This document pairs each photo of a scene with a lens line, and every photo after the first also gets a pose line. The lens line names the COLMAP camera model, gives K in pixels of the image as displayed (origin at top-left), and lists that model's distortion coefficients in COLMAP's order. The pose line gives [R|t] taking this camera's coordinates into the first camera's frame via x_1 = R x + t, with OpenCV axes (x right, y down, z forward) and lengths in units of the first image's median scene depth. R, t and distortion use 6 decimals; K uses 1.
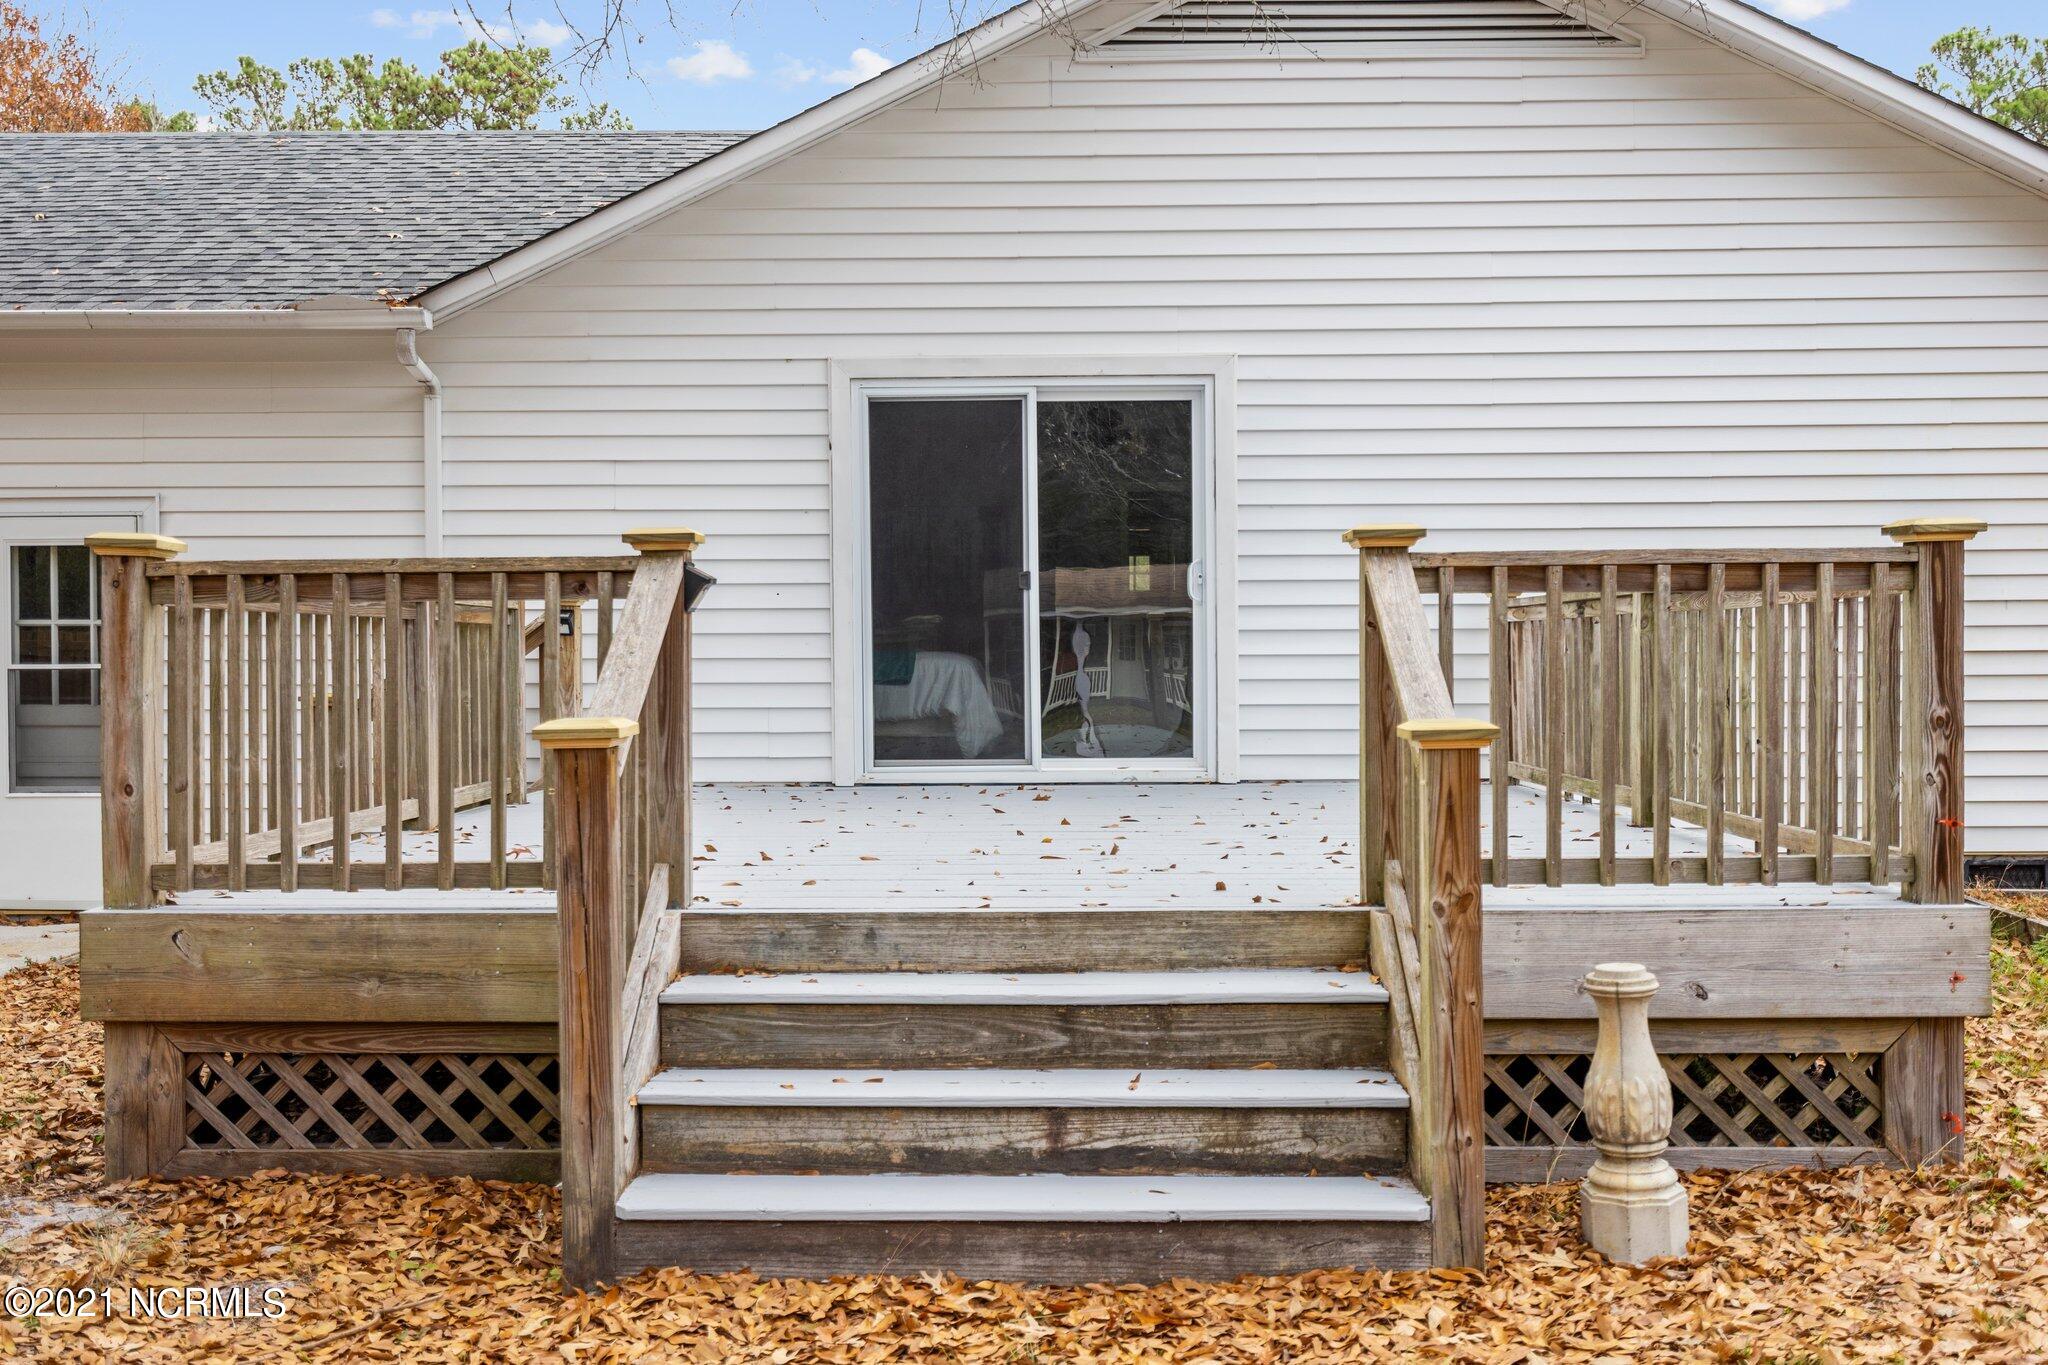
lens RADIAL K [[1897.9, 0, 1009.2], [0, 1897.9, 678.4], [0, 0, 1]] dist [0.004643, 0.022323]
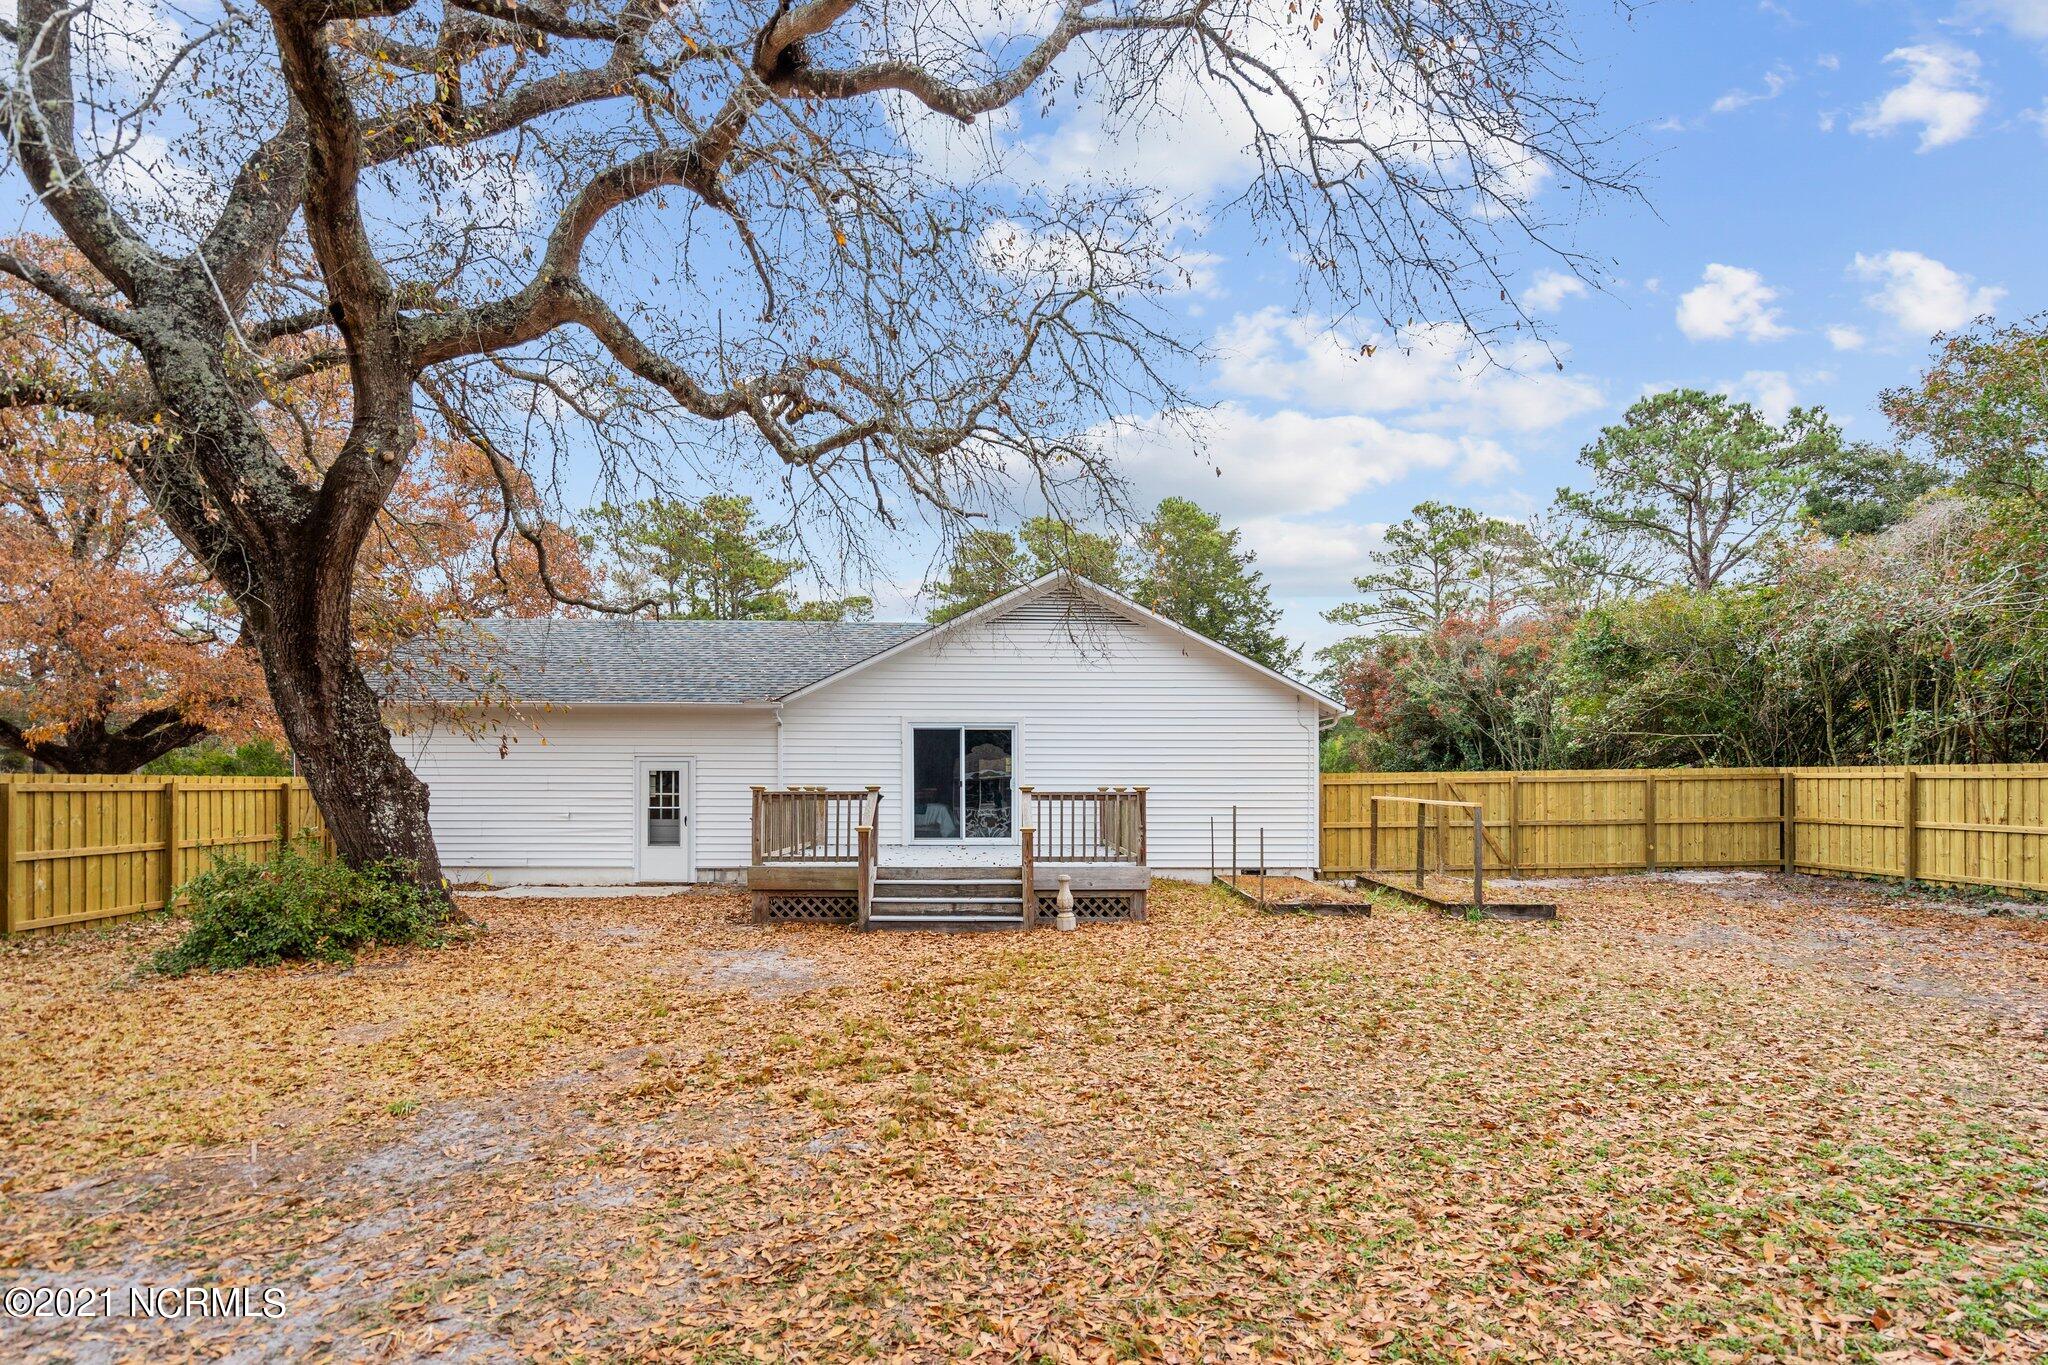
lens RADIAL K [[1031.9, 0, 1019.0], [0, 1031.9, 778.1], [0, 0, 1]] dist [0.002812, 0.001035]
pose [[0.999176, 0.008875, 0.039615, 0.040916], [-0.007931, 0.999682, -0.023935, -0.020710], [-0.039815, 0.023601, 0.998928, -0.843019]]
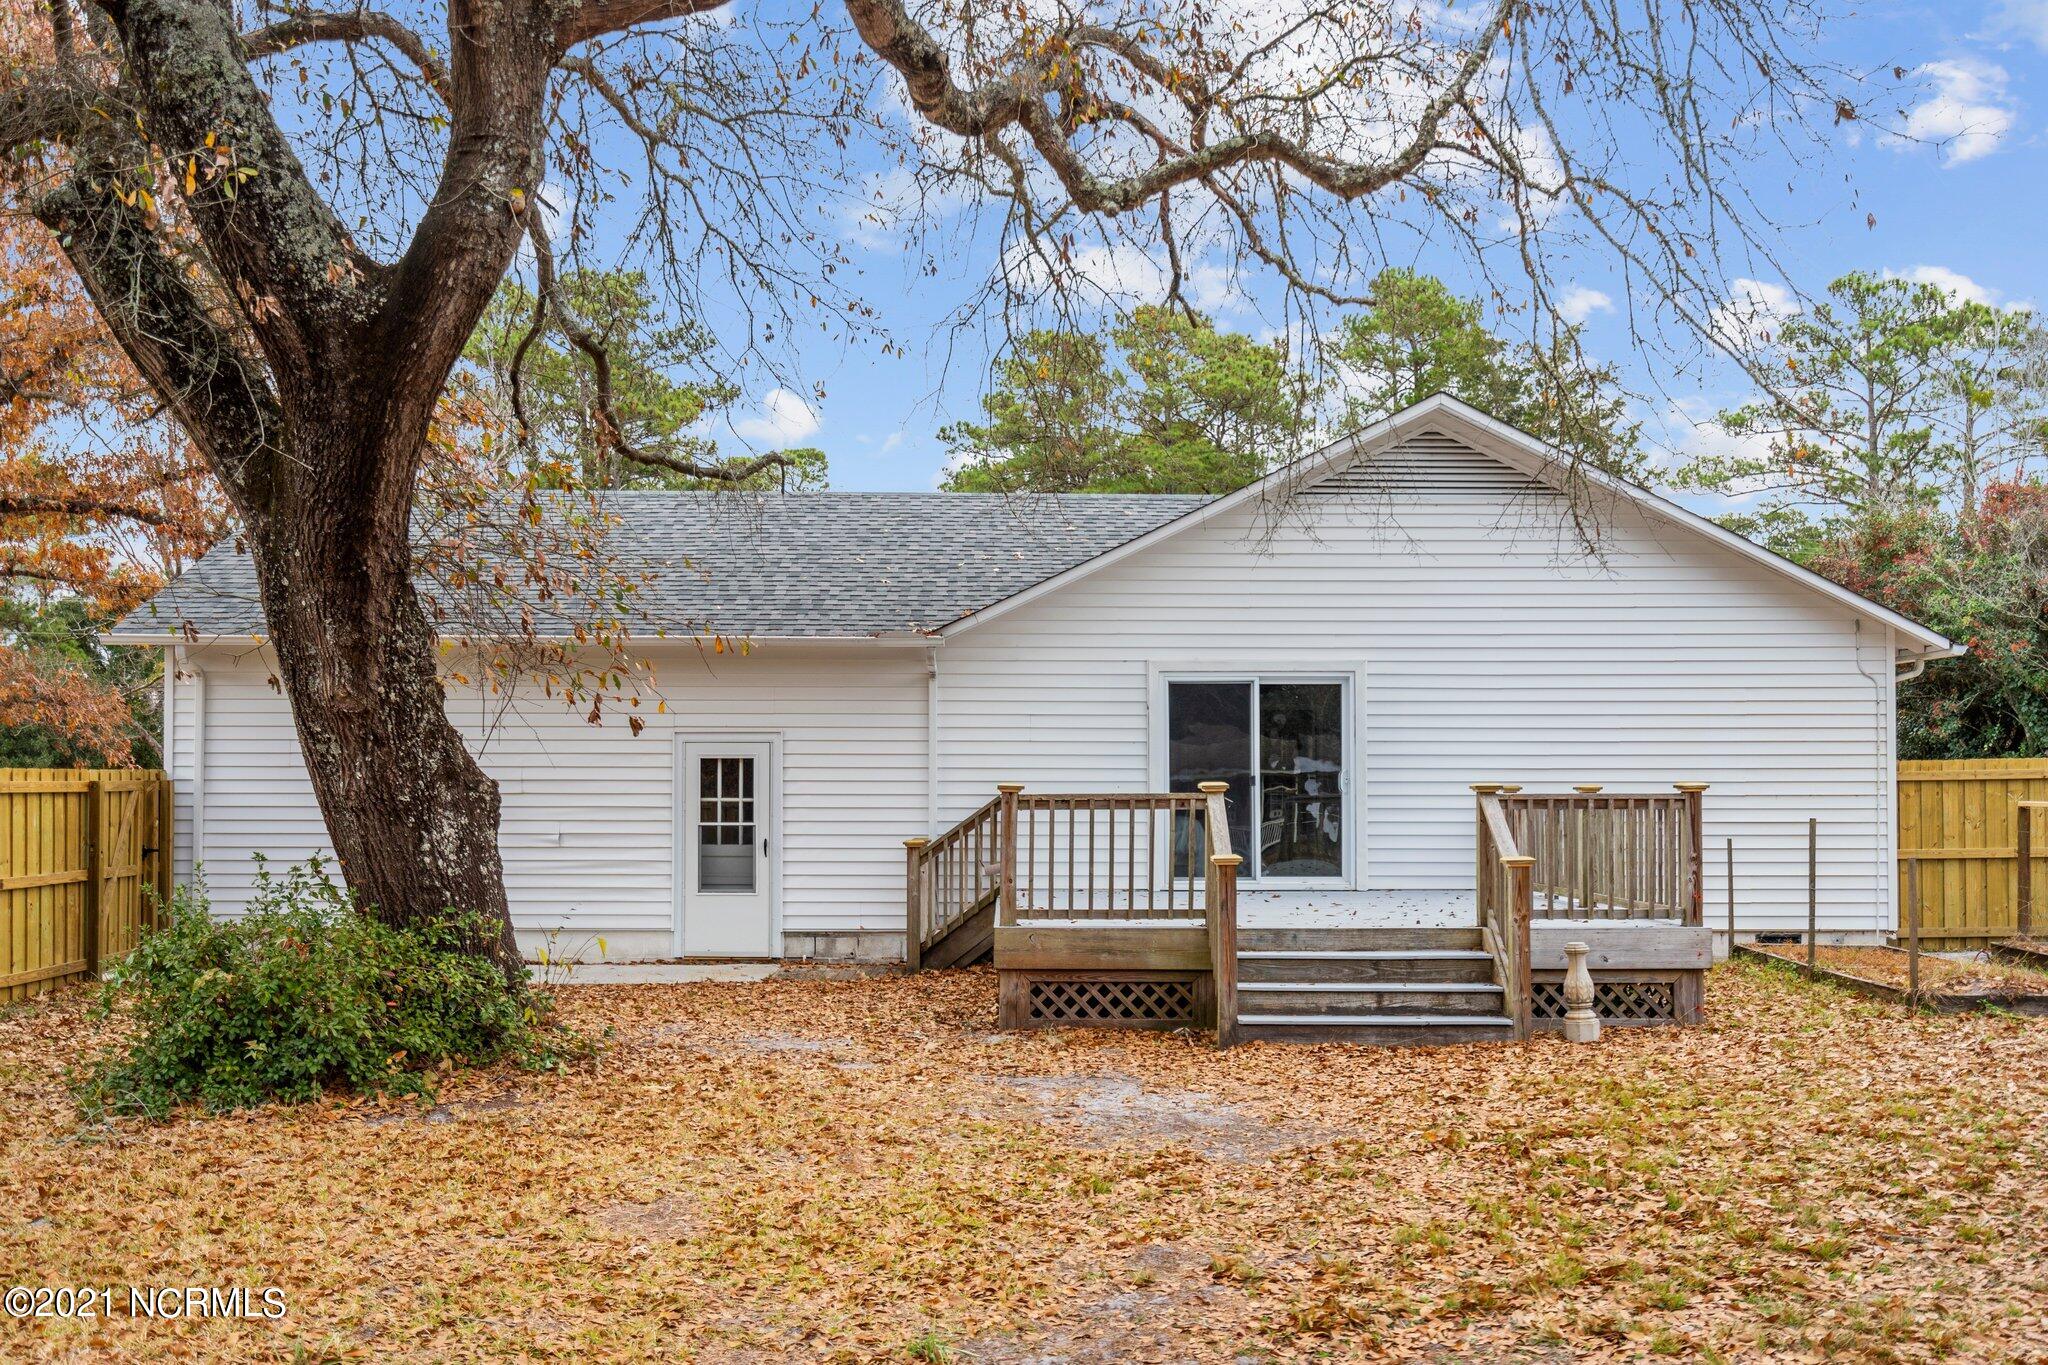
lens RADIAL K [[1851.8, 0, 1016.8], [0, 1851.8, 745.7], [0, 0, 1]] dist [0.014734, -0.002948]
pose [[0.999696, 0.007303, 0.023531, -0.277899], [-0.006399, 0.999248, -0.038250, -0.015982], [-0.023792, 0.038088, 0.998991, -0.842011]]
